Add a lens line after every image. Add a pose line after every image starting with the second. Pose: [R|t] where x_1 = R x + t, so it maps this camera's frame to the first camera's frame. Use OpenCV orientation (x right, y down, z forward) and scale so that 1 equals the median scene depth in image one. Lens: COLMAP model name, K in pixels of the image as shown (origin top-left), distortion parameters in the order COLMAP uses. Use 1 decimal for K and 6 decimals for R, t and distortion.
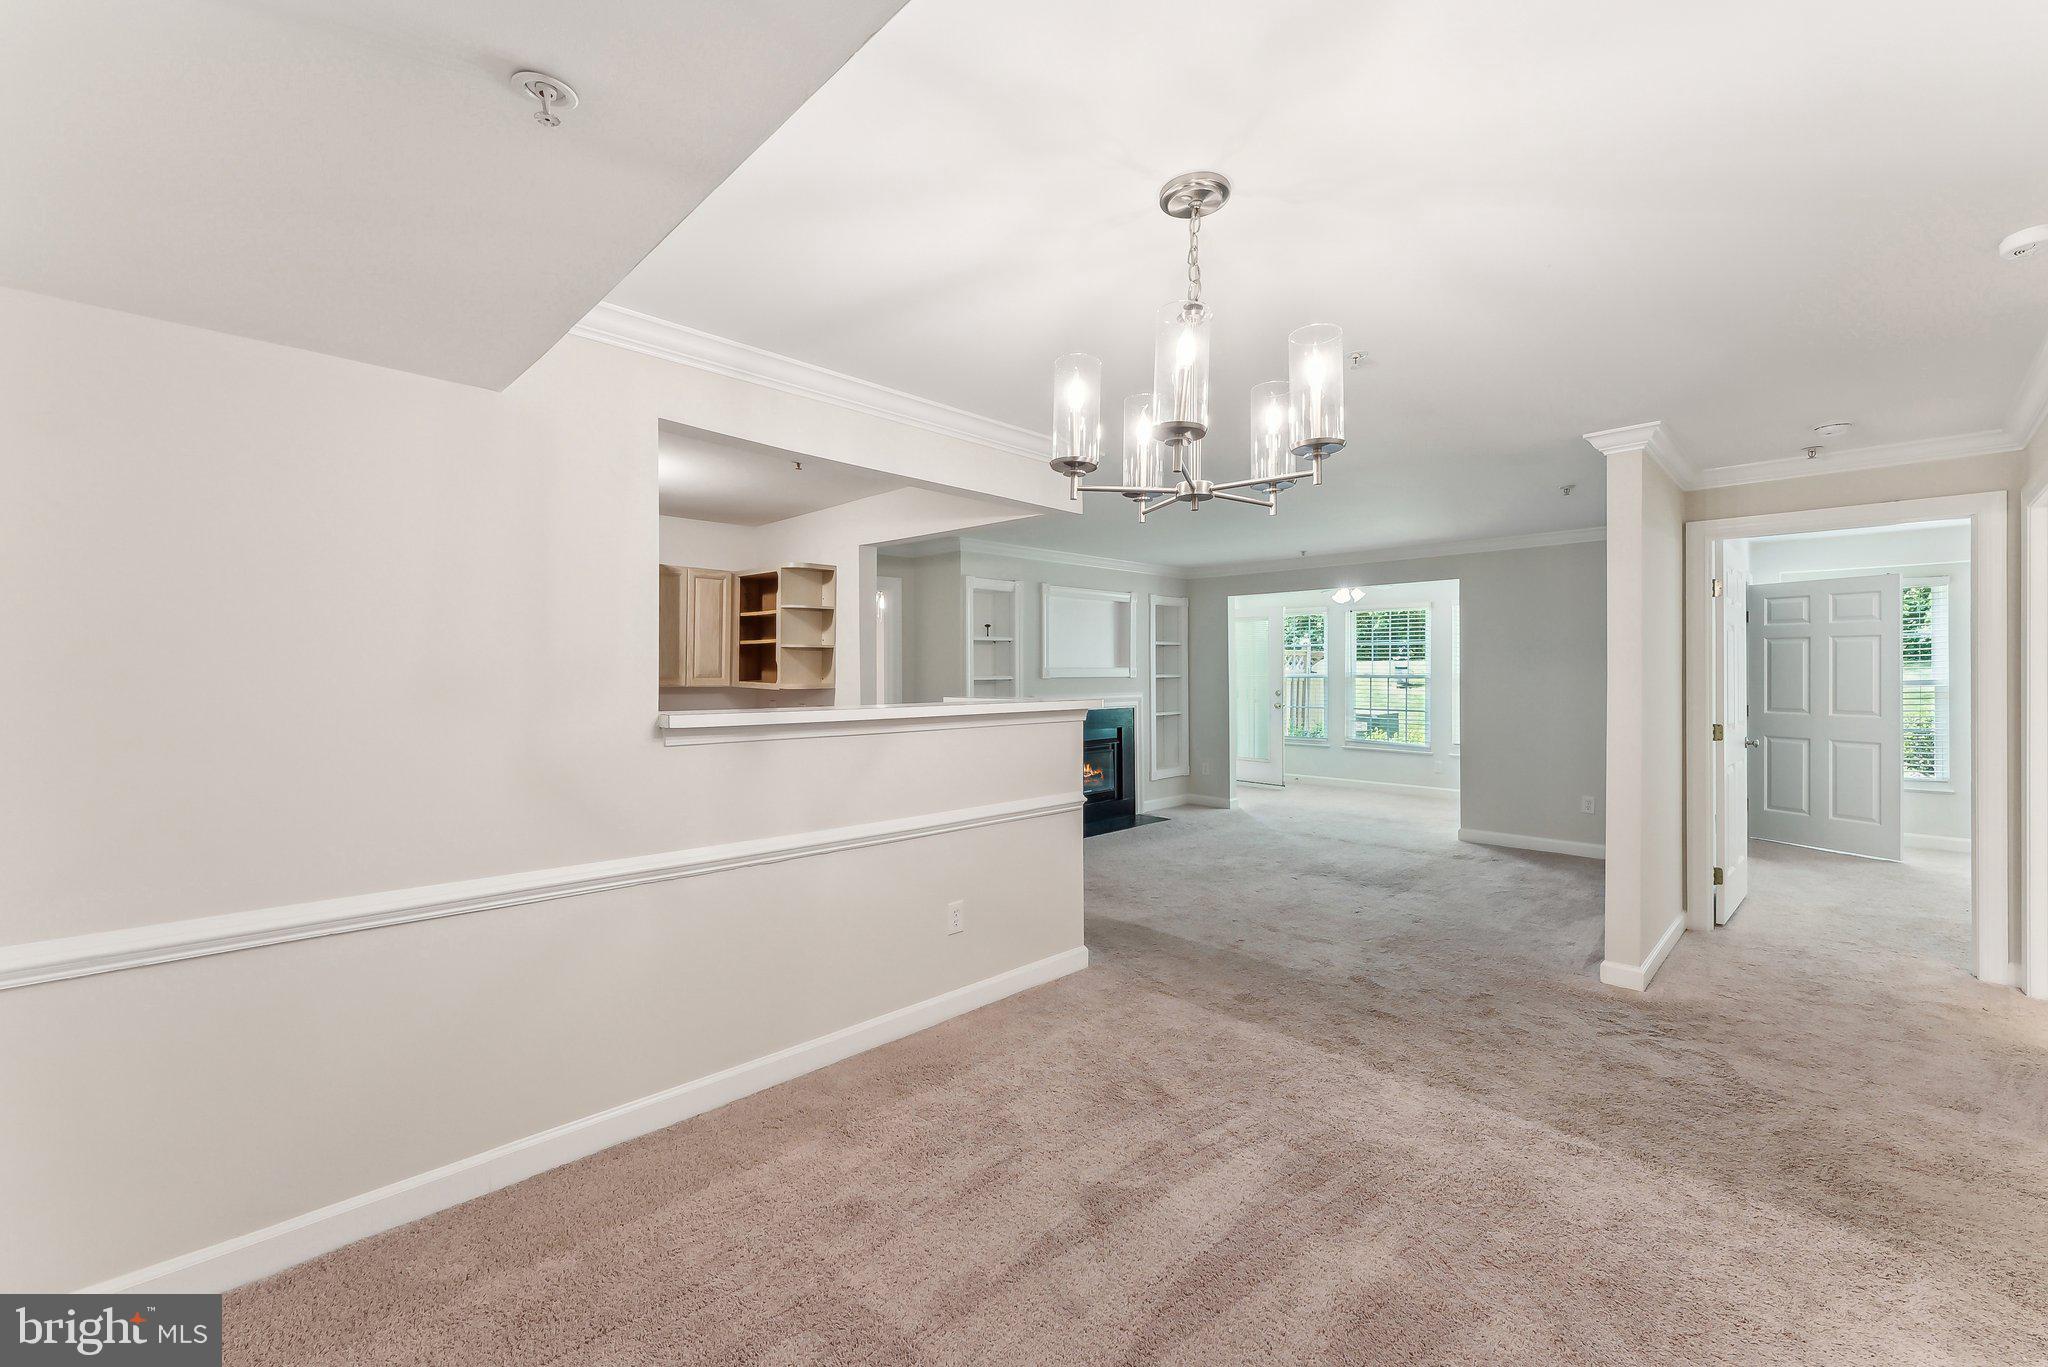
lens RADIAL K [[830.3, 0, 1019.3], [0, 830.3, 669.0], [0, 0, 1]] dist [0.002883, -0.000594]
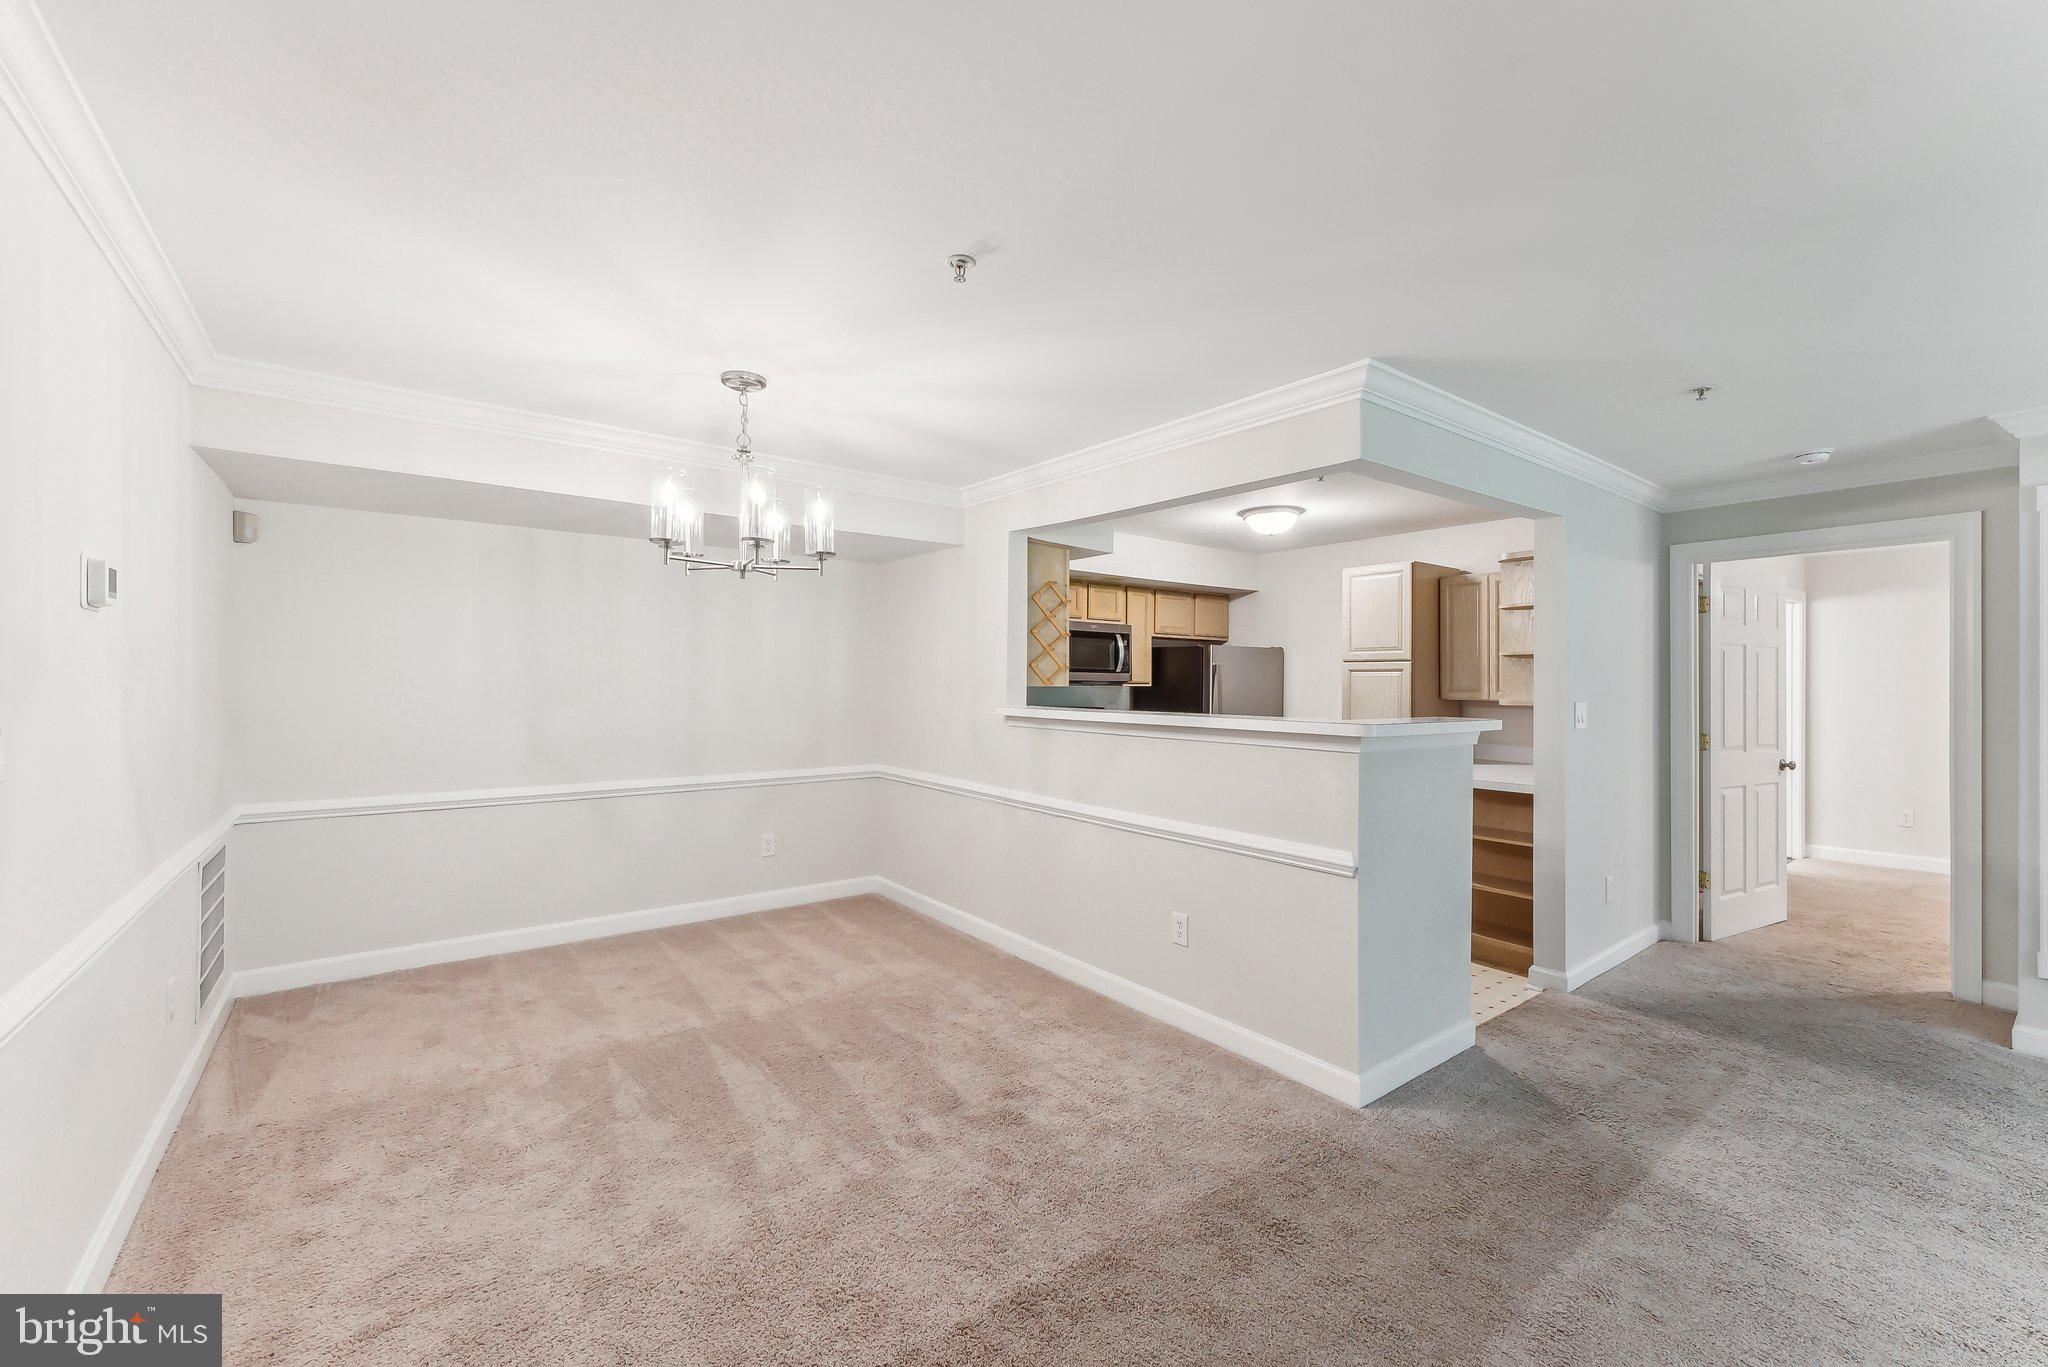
lens RADIAL K [[830.3, 0, 1025.6], [0, 830.3, 677.9], [0, 0, 1]] dist [0.002883, -0.000594]
pose [[-0.125277, -0.009183, -0.992079, 0.384390], [-0.001850, 0.999958, -0.009022, 0.003283], [0.992120, 0.000705, -0.125288, 0.387007]]
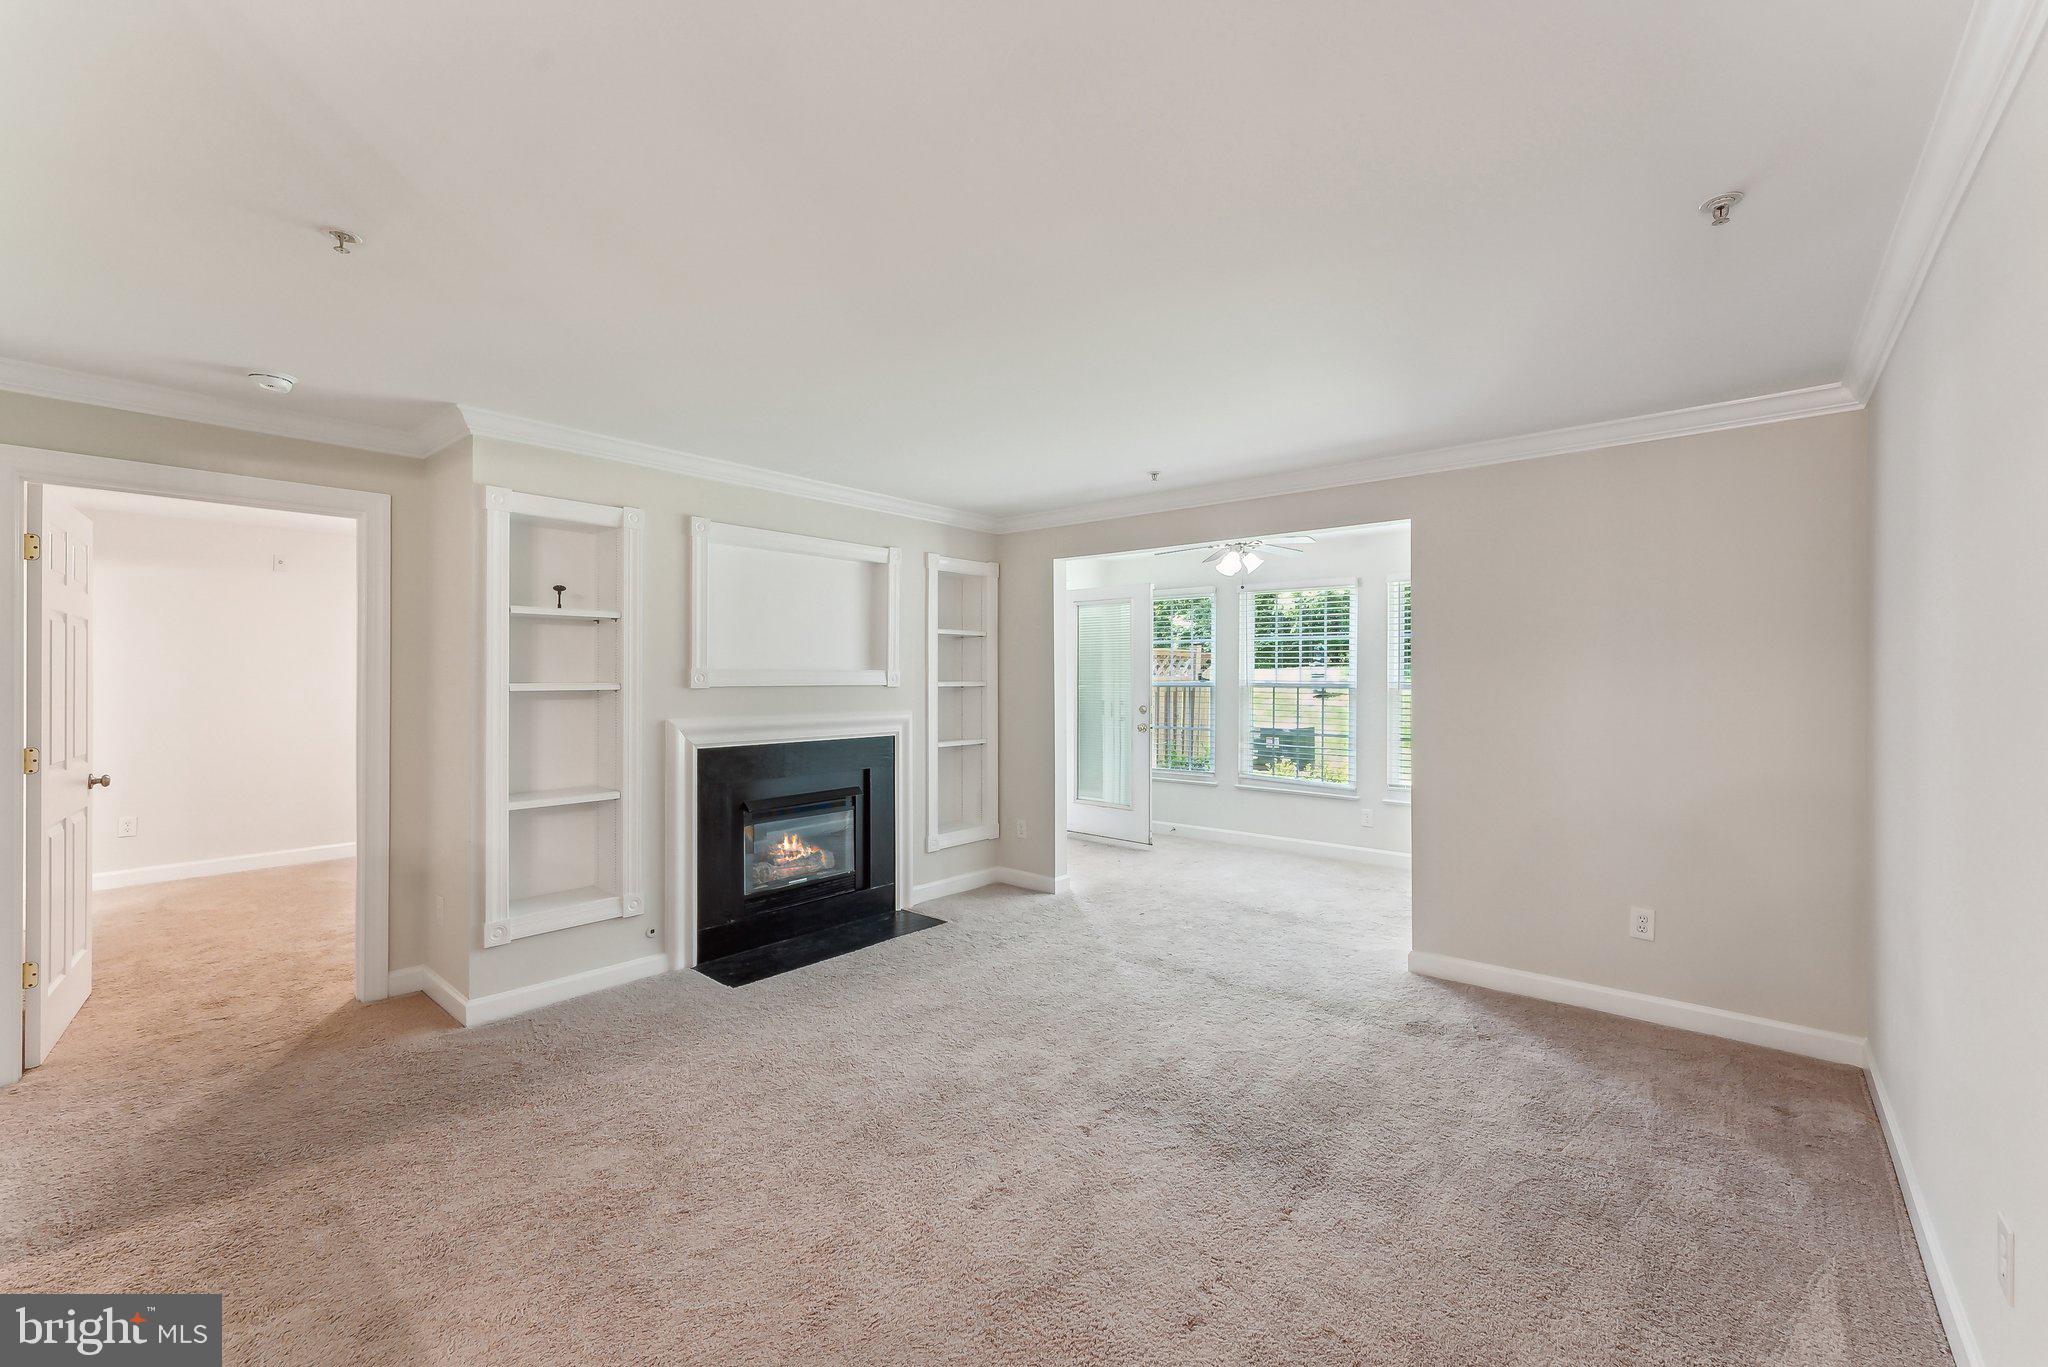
lens RADIAL K [[830.3, 0, 1027.5], [0, 830.3, 678.3], [0, 0, 1]] dist [0.002883, -0.000594]
pose [[0.995605, 0.002903, 0.093604, 0.173565], [-0.003036, 0.999995, 0.001278, 0.003141], [-0.093600, -0.001557, 0.995609, 0.372030]]
